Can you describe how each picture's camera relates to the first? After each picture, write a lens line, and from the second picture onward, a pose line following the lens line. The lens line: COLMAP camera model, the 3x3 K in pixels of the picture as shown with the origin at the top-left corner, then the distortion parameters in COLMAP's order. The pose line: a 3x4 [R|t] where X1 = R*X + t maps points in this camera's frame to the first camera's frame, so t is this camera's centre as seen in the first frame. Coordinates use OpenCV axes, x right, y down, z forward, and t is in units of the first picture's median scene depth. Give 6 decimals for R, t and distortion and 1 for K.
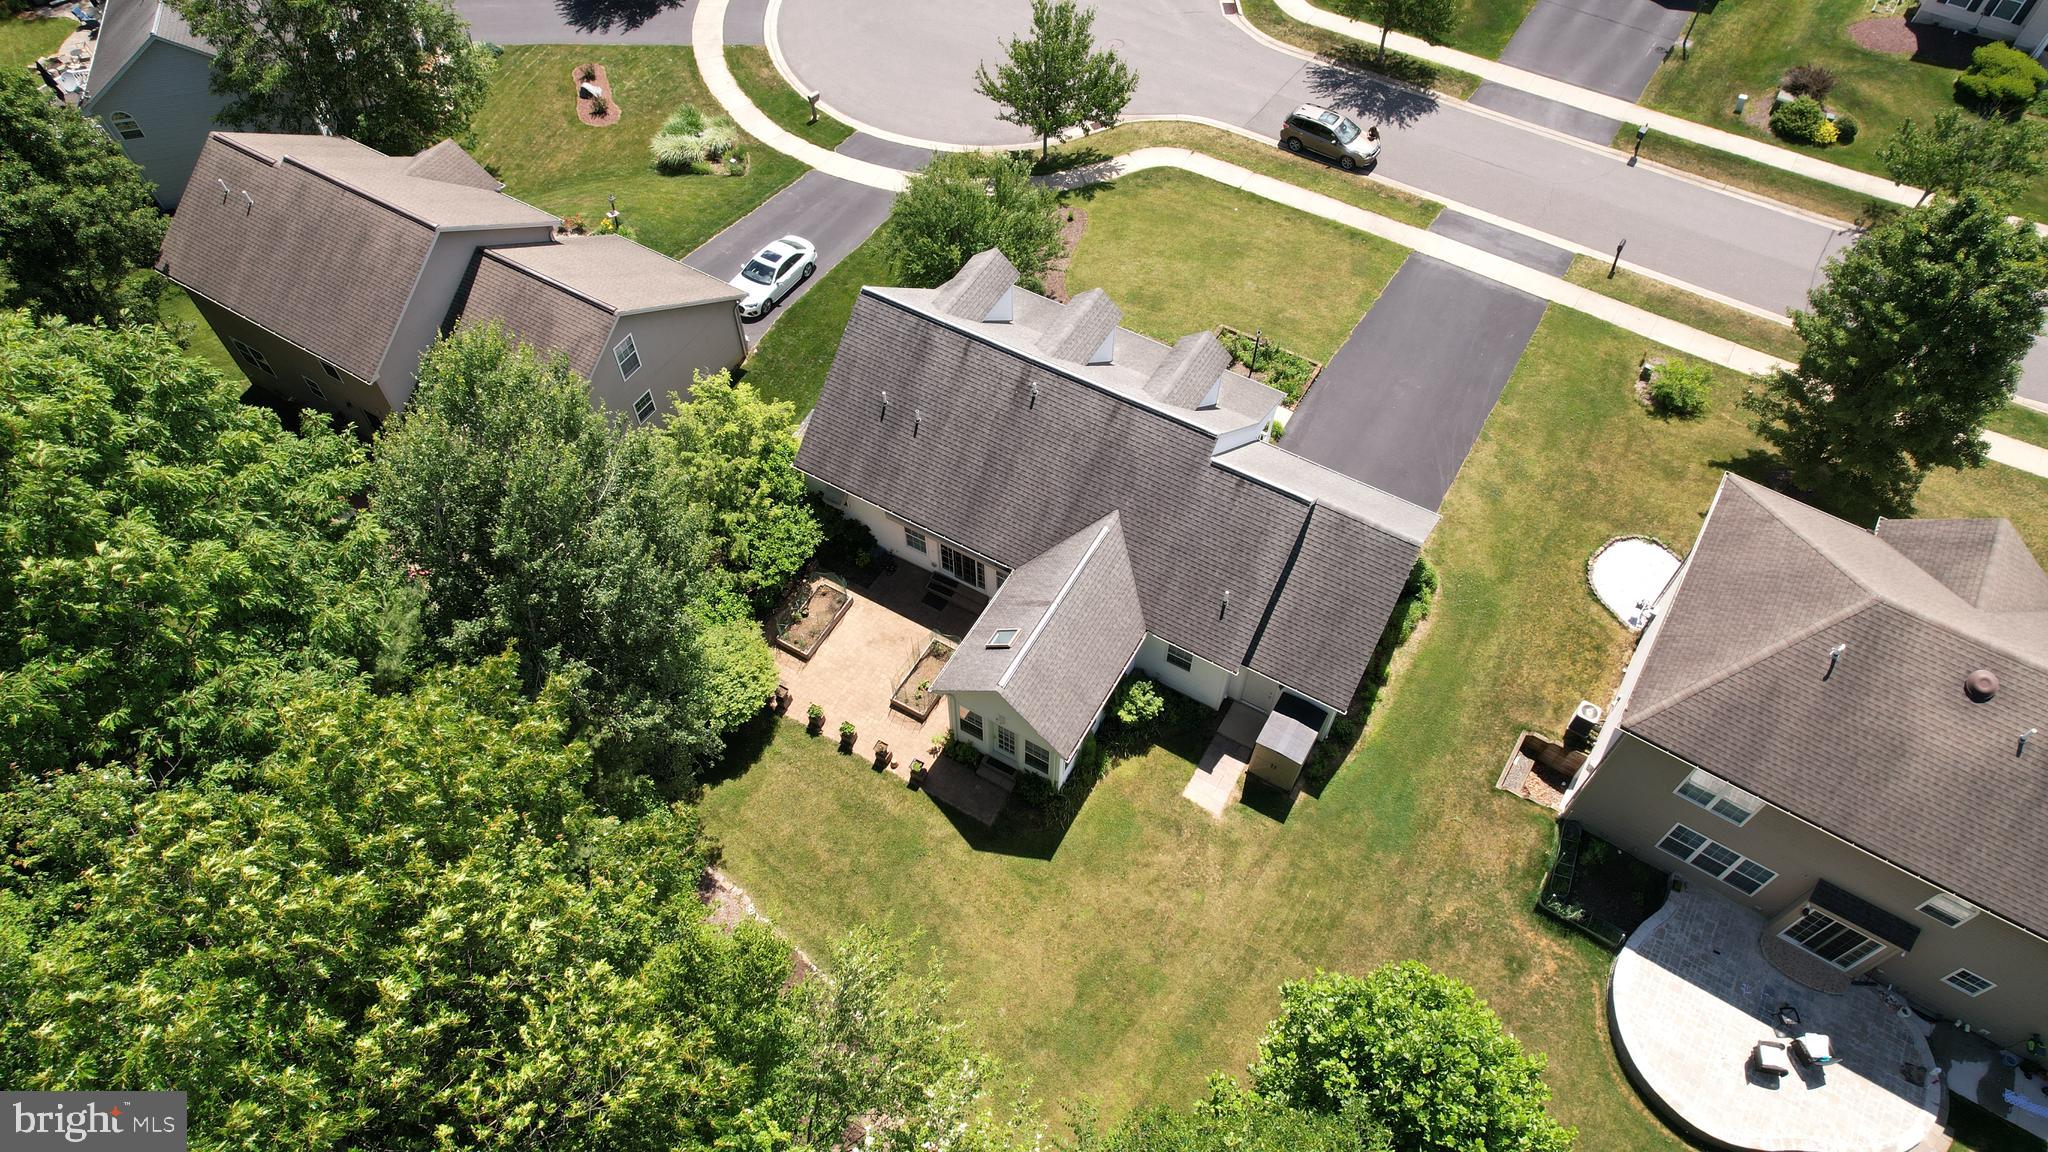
lens RADIAL K [[1271.3, 0, 1024.0], [0, 1271.3, 576.0], [0, 0, 1]] dist [-0.003790, -0.000311]
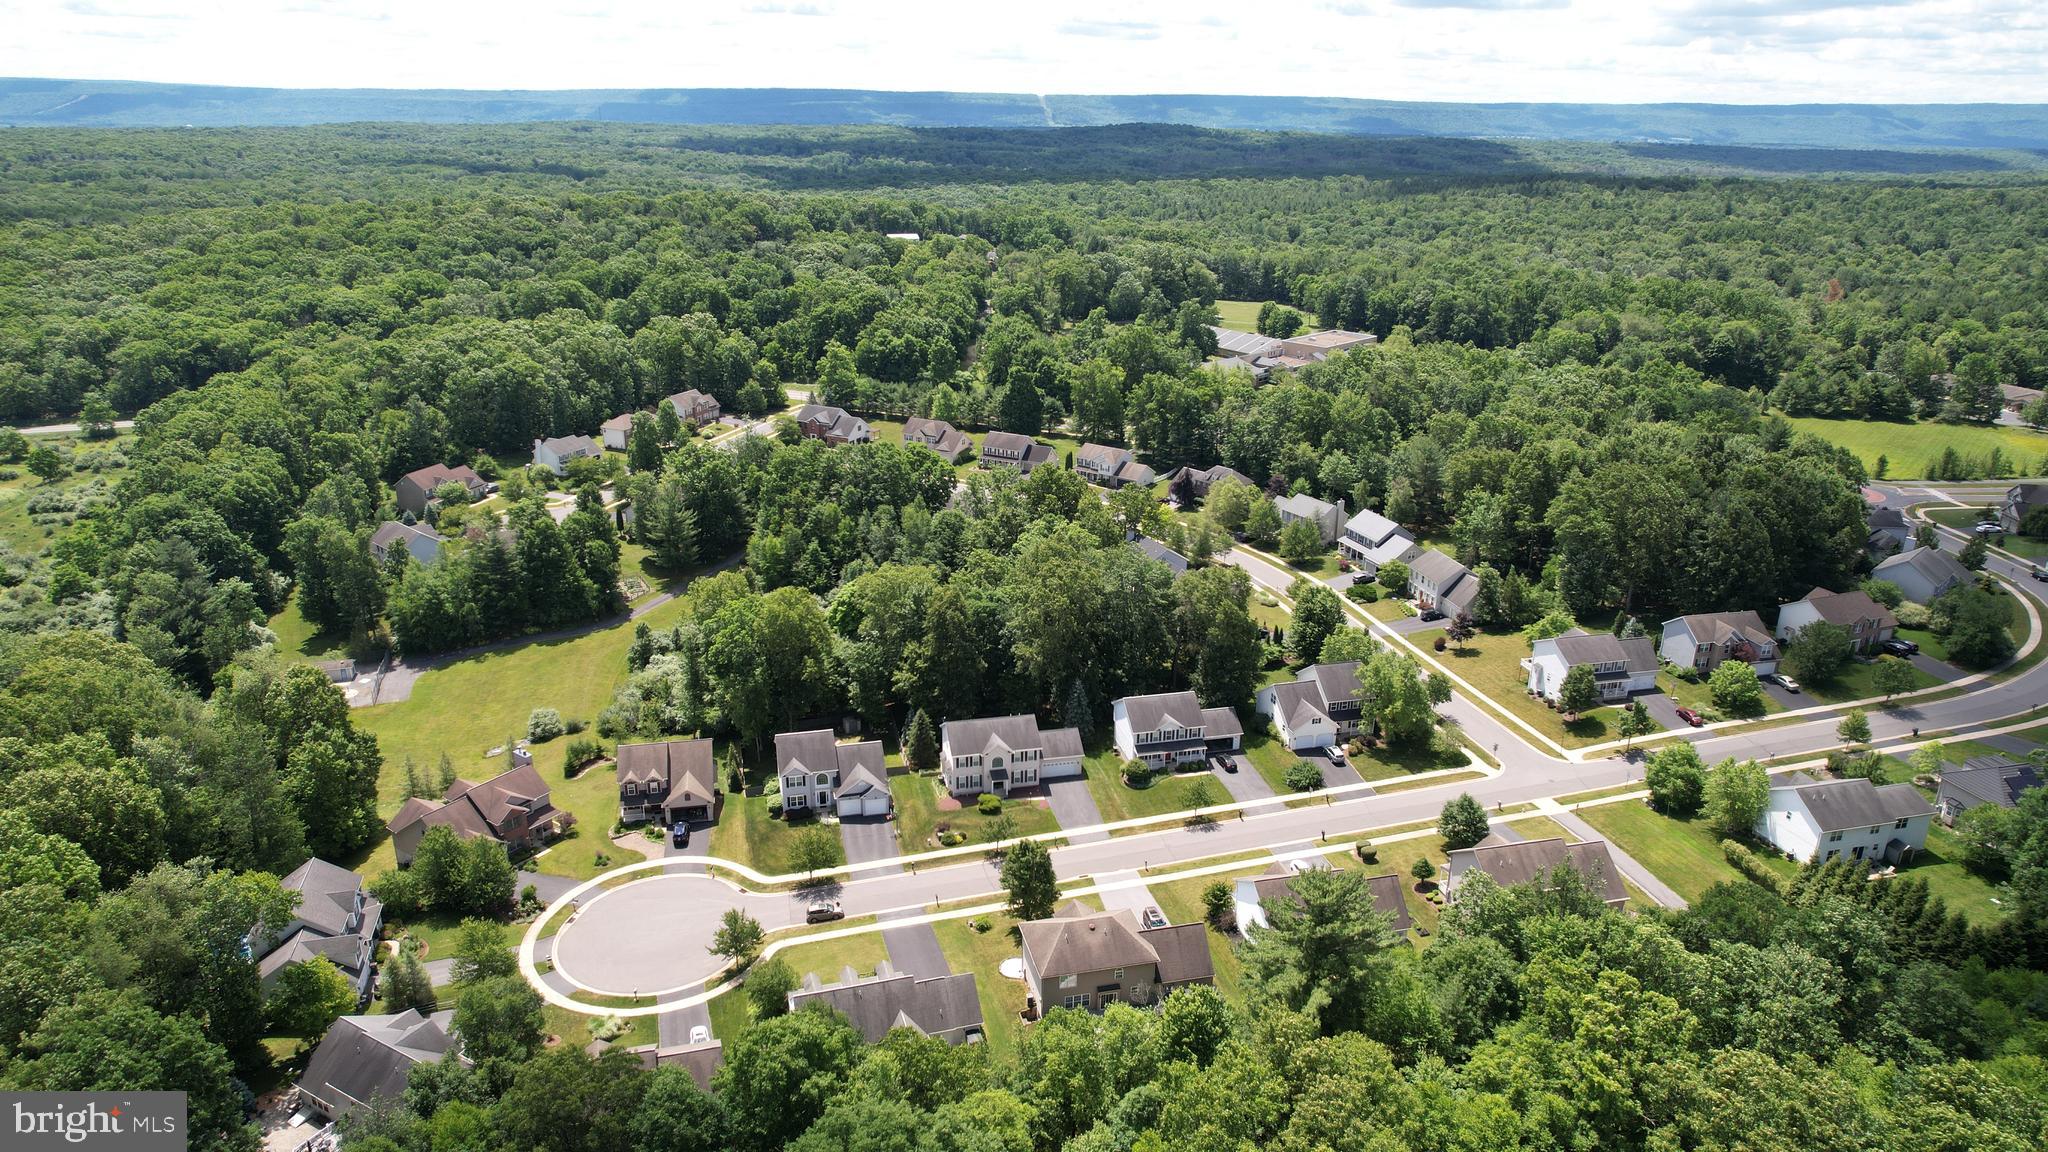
lens RADIAL K [[1271.3, 0, 1024.0], [0, 1271.3, 576.0], [0, 0, 1]] dist [-0.003790, -0.000311]
pose [[0.684284, -0.241032, 0.688229, -1.141473], [0.596054, 0.728582, -0.337472, 0.290568], [-0.420090, 0.641148, 0.642225, -1.342677]]
